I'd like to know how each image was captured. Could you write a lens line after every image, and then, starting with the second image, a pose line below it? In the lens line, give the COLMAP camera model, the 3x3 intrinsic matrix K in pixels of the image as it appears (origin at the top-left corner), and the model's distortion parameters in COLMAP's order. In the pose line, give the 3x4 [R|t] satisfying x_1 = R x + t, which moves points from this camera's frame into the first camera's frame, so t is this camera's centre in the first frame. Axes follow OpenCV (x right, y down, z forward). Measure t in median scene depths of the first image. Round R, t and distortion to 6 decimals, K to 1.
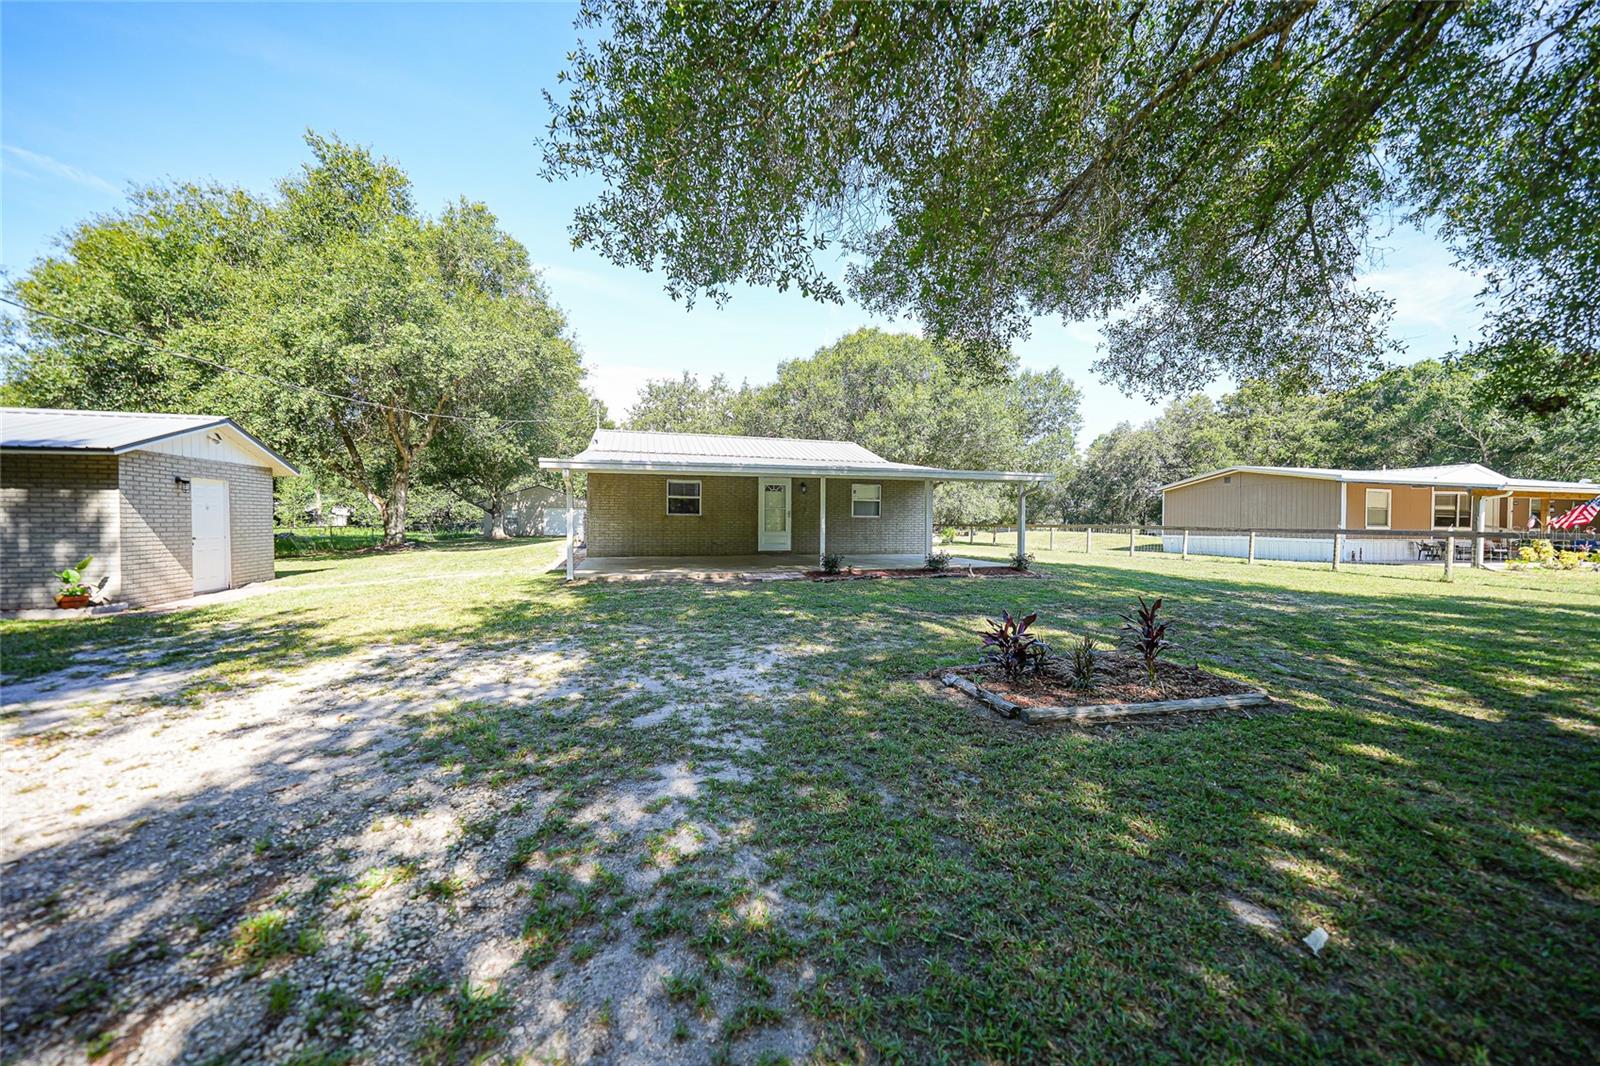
lens RADIAL K [[555.4, 0, 801.1], [0, 555.4, 531.3], [0, 0, 1]] dist [-0.028866, 0.007094]
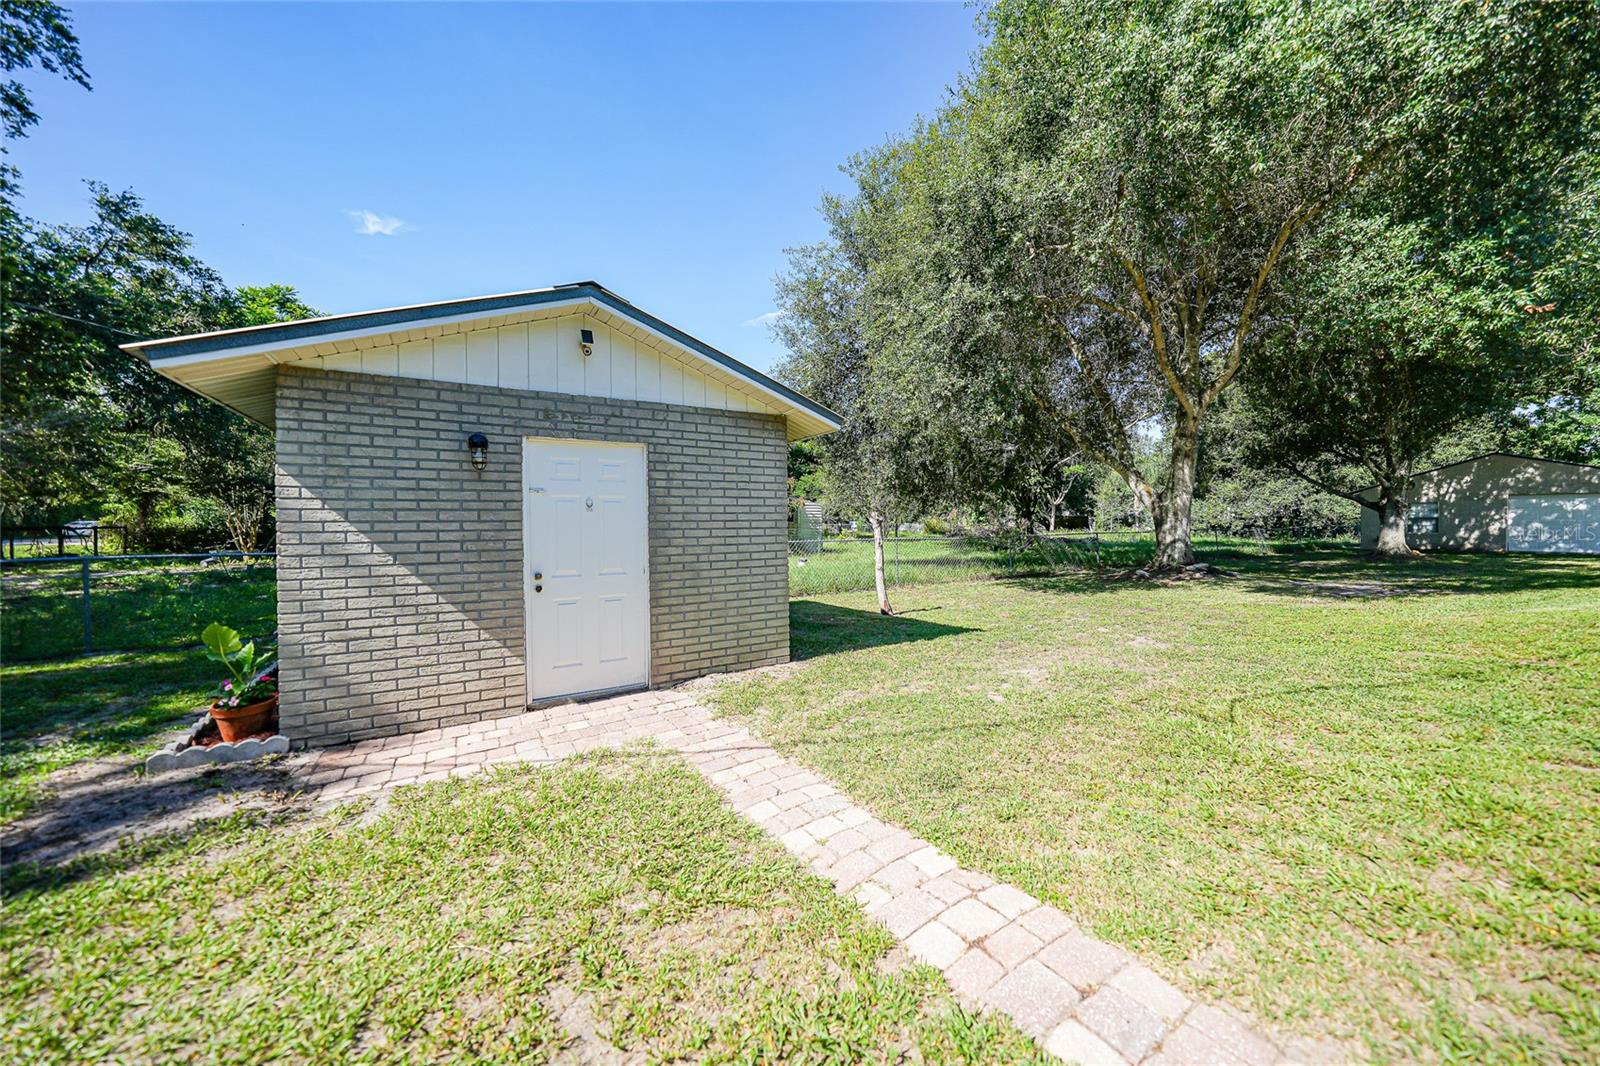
lens RADIAL K [[555.4, 0, 801.1], [0, 555.4, 531.3], [0, 0, 1]] dist [-0.028866, 0.007094]
pose [[0.246449, 0.009672, -0.969108, -0.398475], [-0.011874, 0.999905, 0.006959, -0.018073], [0.969083, 0.009793, 0.246540, 0.684655]]
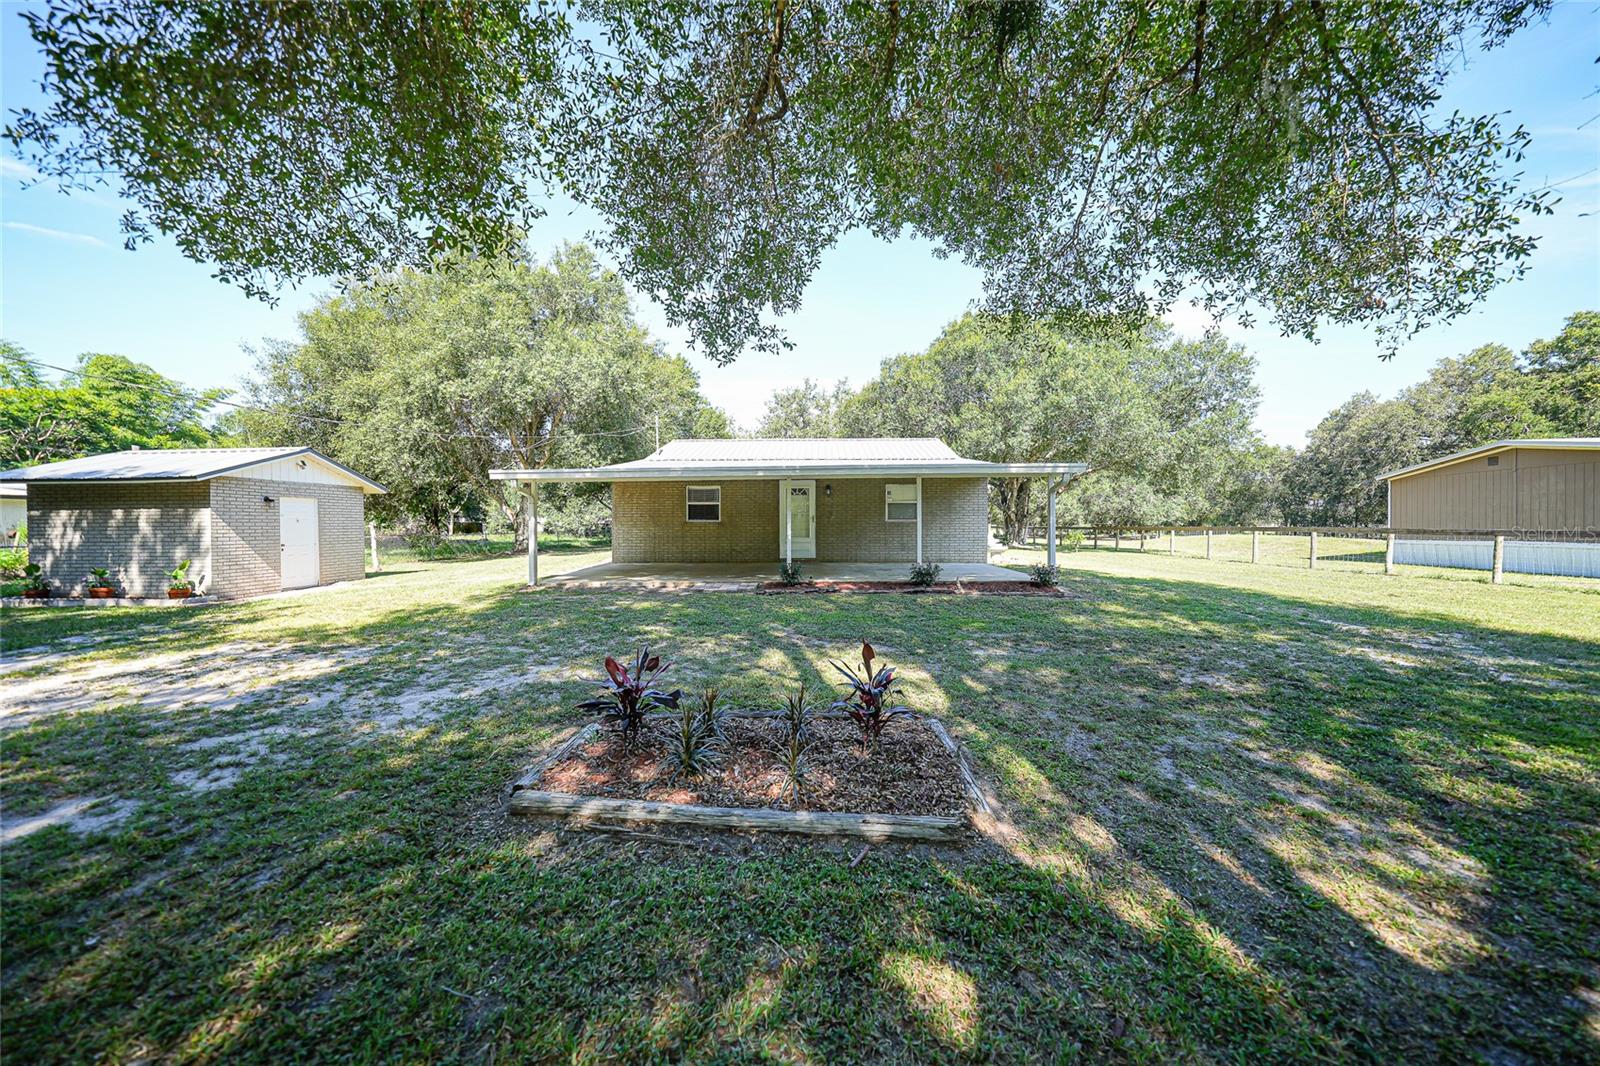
lens RADIAL K [[555.4, 0, 801.1], [0, 555.4, 531.3], [0, 0, 1]] dist [-0.028866, 0.007094]
pose [[0.949610, -0.006341, -0.313370, 0.258507], [0.003899, 0.999957, -0.008419, -0.002693], [0.313410, 0.006773, 0.949594, 0.112501]]
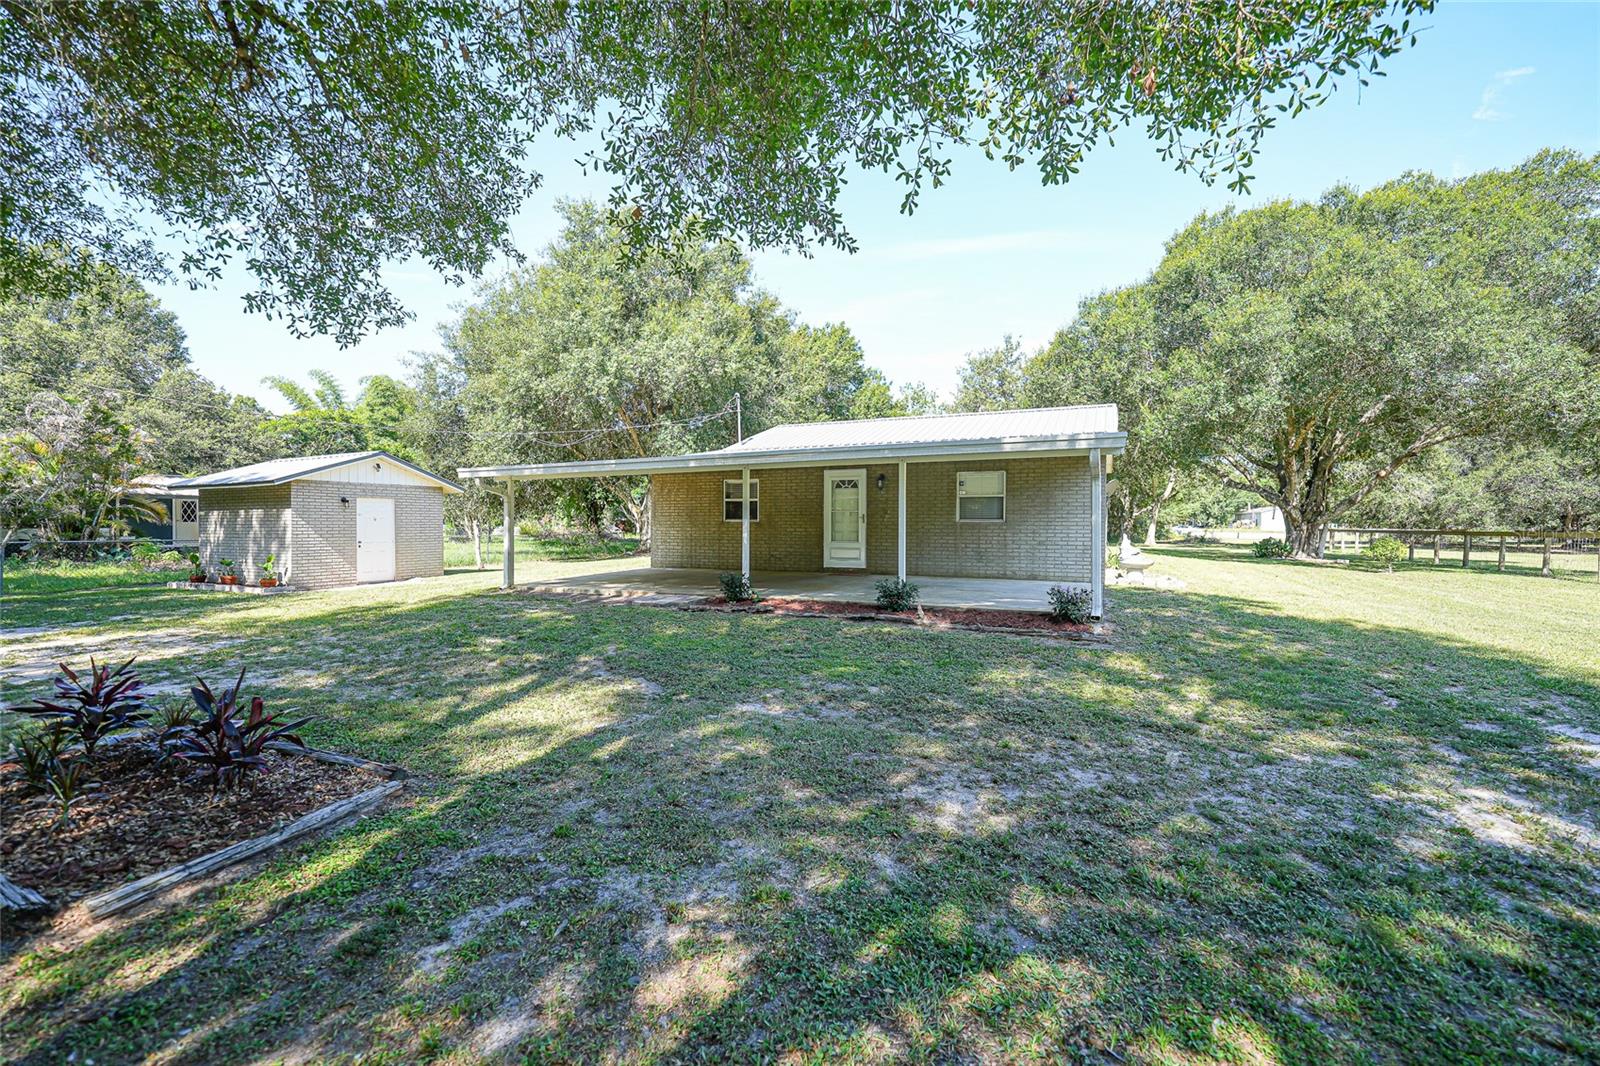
lens RADIAL K [[664.6, 0, 800.0], [0, 664.6, 533.0], [0, 0, 1]] dist [-0.000906, -0.000097]
pose [[0.753122, 0.002793, -0.657875, 0.506177], [-0.009020, 0.999941, -0.006080, -0.006075], [0.657819, 0.010513, 0.753103, 0.294929]]
